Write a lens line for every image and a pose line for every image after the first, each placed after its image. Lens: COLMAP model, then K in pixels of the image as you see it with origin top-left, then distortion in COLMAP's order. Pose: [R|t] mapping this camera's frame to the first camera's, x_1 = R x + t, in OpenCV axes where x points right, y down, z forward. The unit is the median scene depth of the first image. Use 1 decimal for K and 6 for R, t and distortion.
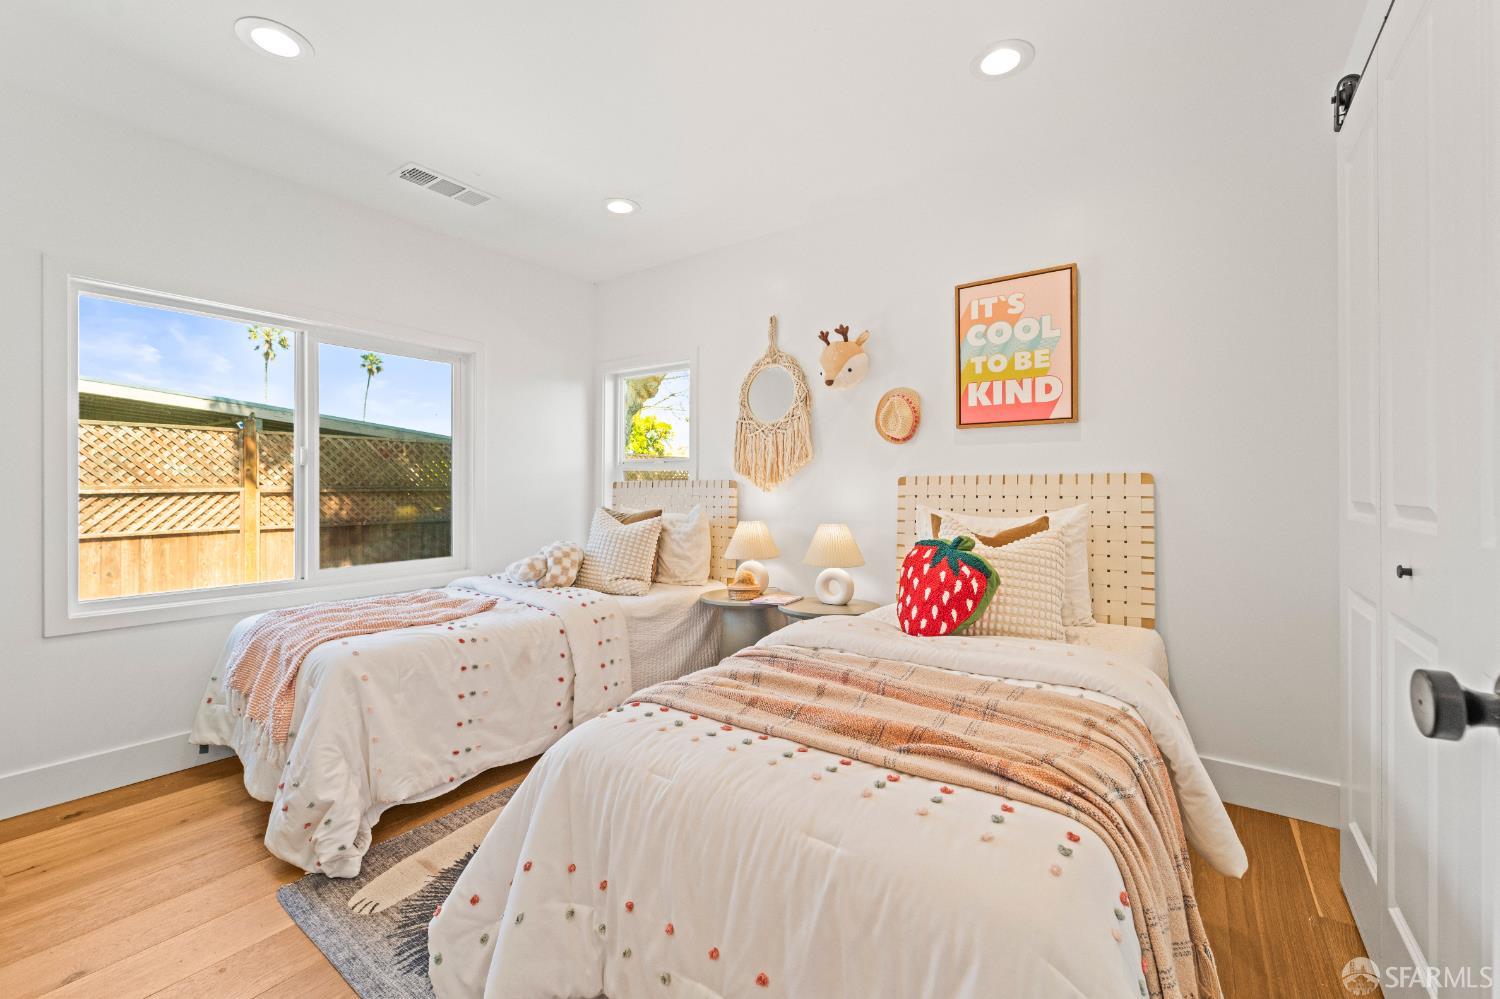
lens RADIAL K [[615.6, 0, 747.6], [0, 615.6, 487.2], [0, 0, 1]] dist [-0.000210, -0.000189]
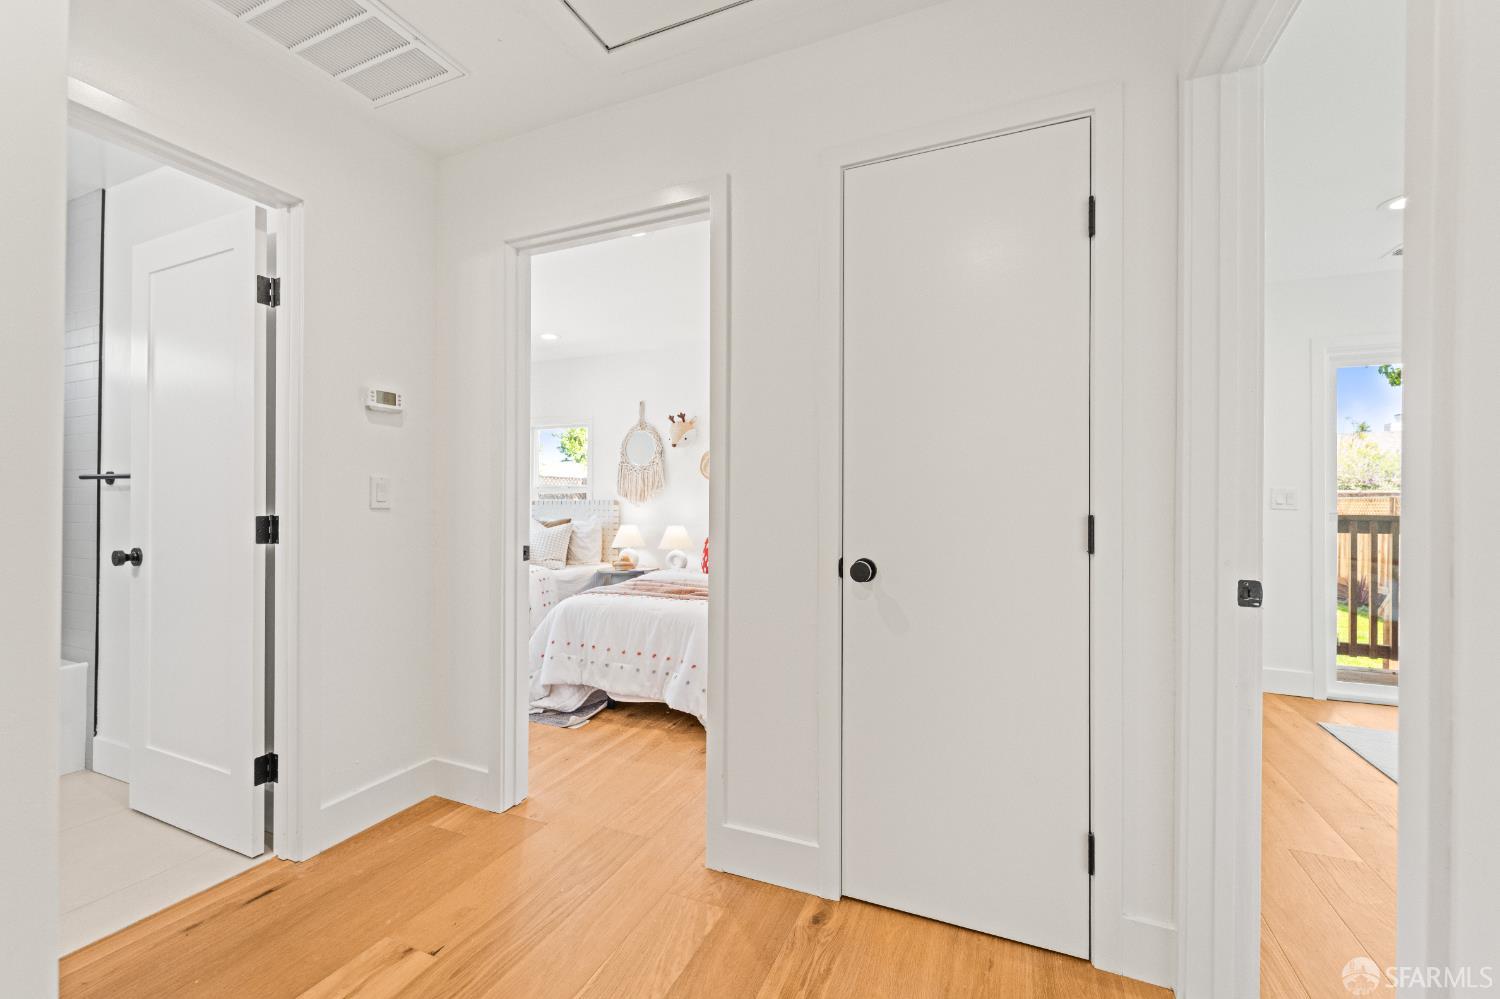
lens RADIAL K [[615.6, 0, 747.6], [0, 615.6, 487.2], [0, 0, 1]] dist [-0.000210, -0.000189]
pose [[0.976923, 0.004704, 0.213539, -0.037091], [0.000611, 0.999692, -0.024818, -0.006206], [-0.213590, 0.024376, 0.976619, -0.756849]]
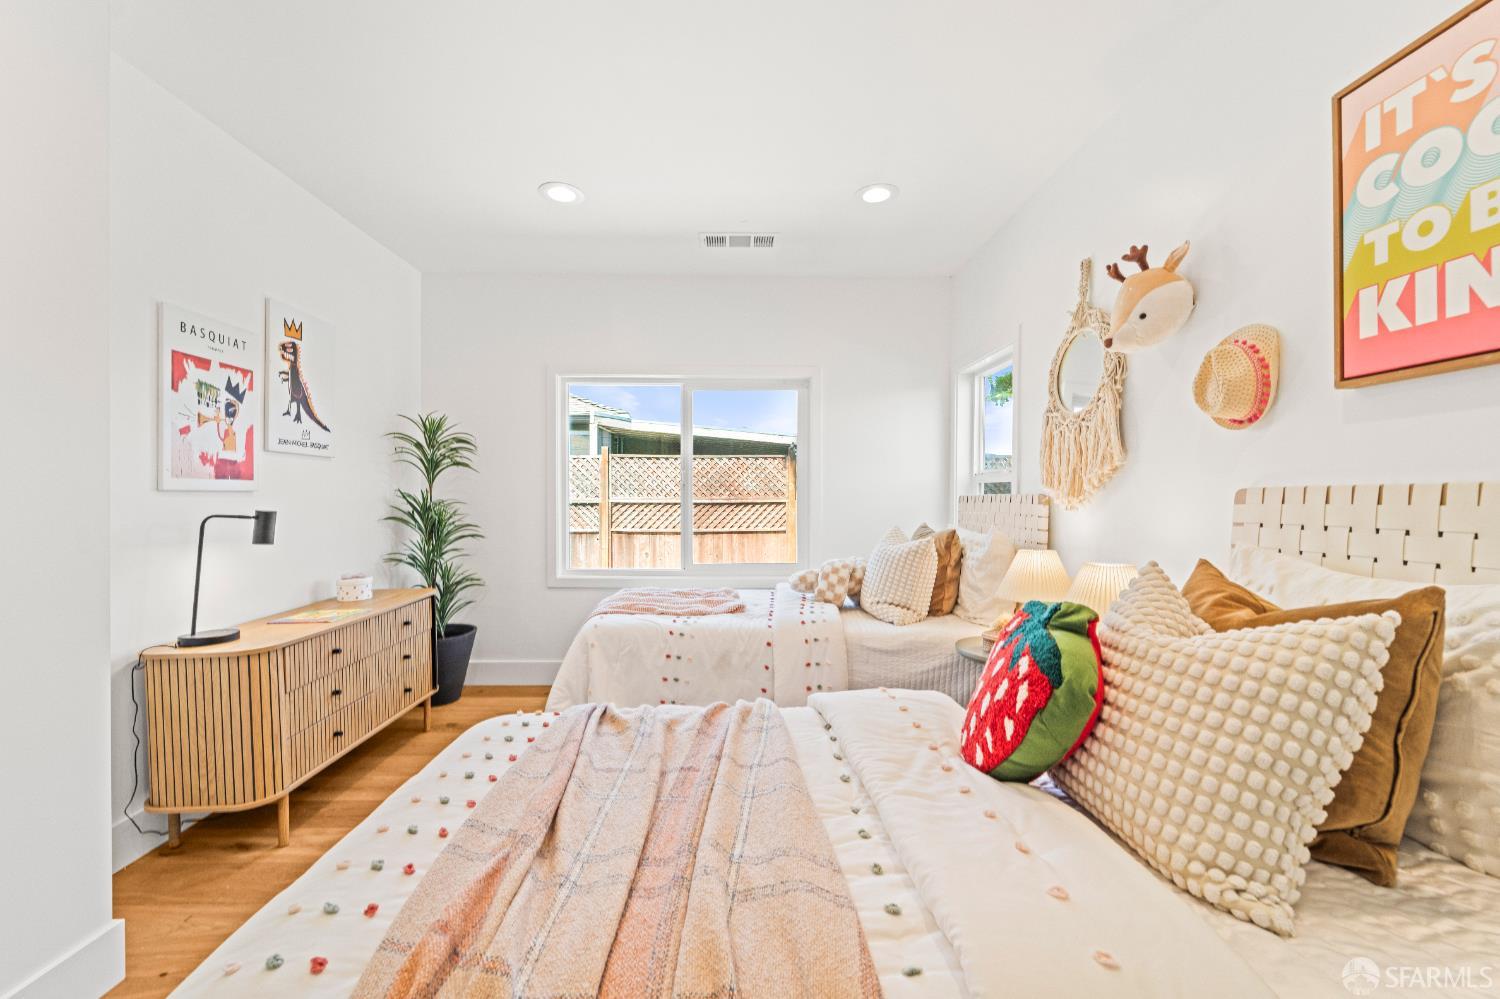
lens RADIAL K [[611.1, 0, 747.3], [0, 611.1, 503.1], [0, 0, 1]] dist [-0.002058, -0.000400]
pose [[0.594721, 0.009418, -0.803877, 0.417944], [-0.002336, 0.999947, 0.009987, -0.008240], [0.803929, -0.004062, 0.594711, 0.314556]]
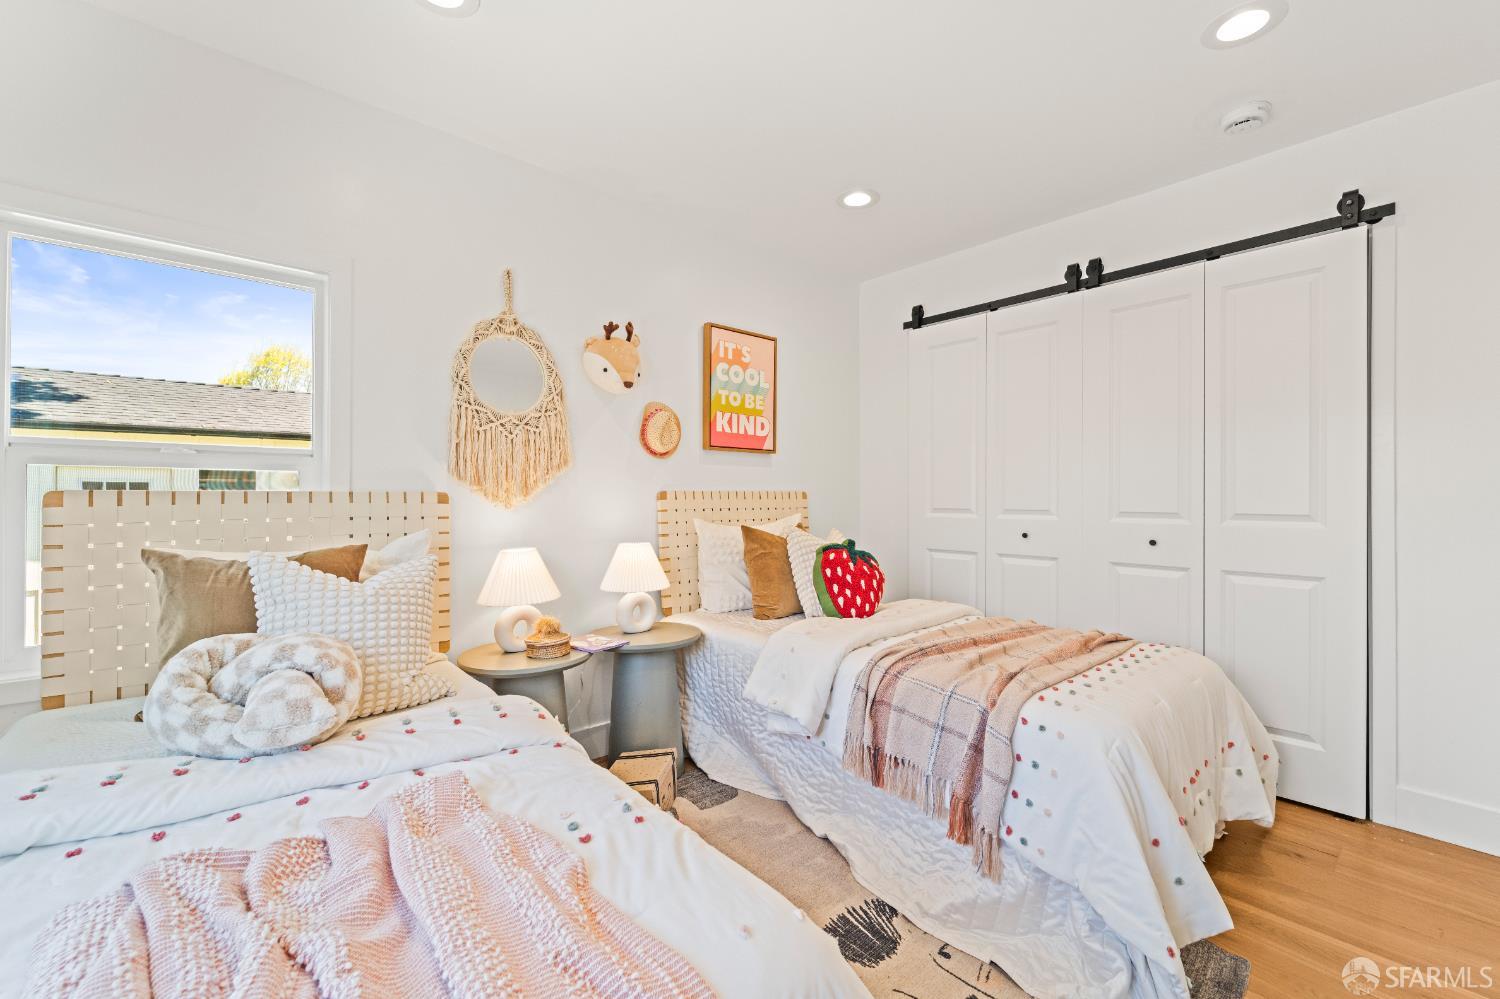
lens RADIAL K [[626.4, 0, 743.6], [0, 626.4, 493.4], [0, 0, 1]] dist [-0.000370, -0.000215]
pose [[0.231730, 0.007040, 0.972755, -0.700478], [-0.001054, 0.999975, -0.006985, -0.006490], [-0.972780, 0.000593, 0.231731, 0.622814]]
